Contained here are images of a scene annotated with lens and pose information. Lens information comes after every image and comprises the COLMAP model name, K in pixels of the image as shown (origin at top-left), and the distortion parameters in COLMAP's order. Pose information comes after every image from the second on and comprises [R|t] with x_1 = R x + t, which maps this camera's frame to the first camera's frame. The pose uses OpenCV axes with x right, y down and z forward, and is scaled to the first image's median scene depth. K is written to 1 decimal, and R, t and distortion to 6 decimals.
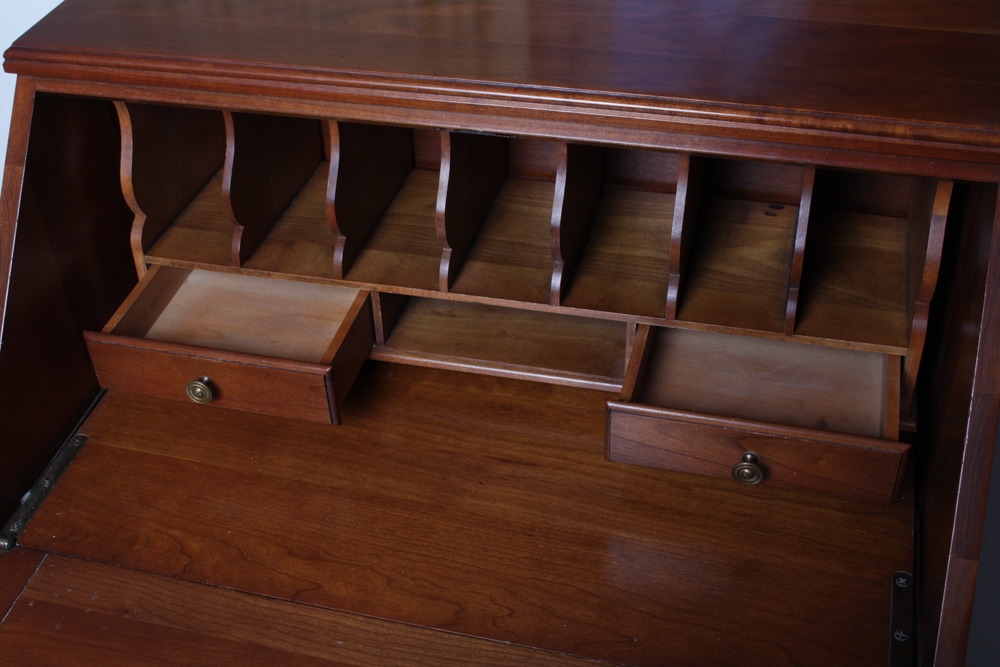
lens RADIAL K [[1293.6, 0, 497.6], [0, 1293.6, 334.6], [0, 0, 1]] dist [-0.076285, 0.000000]
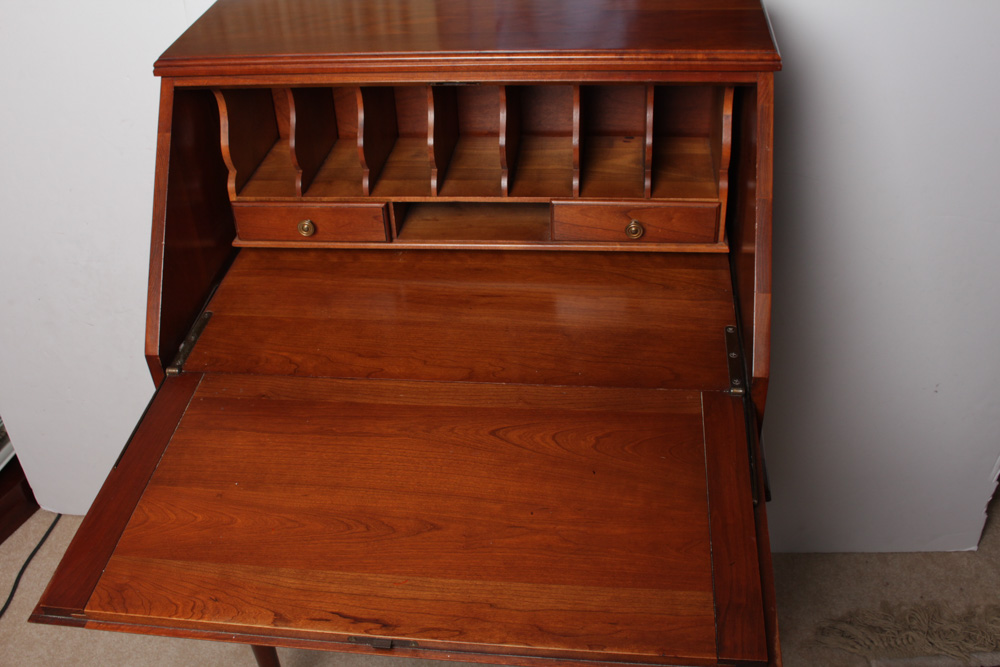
lens RADIAL K [[1049.0, 0, 502.9], [0, 1049.0, 333.0], [0, 0, 1]] dist [-0.112415, 0.000000]
pose [[0.989703, -0.093521, 0.108359, -0.122692], [0.098510, 0.994265, -0.041632, 0.212814], [-0.103844, 0.051878, 0.993240, -0.314047]]
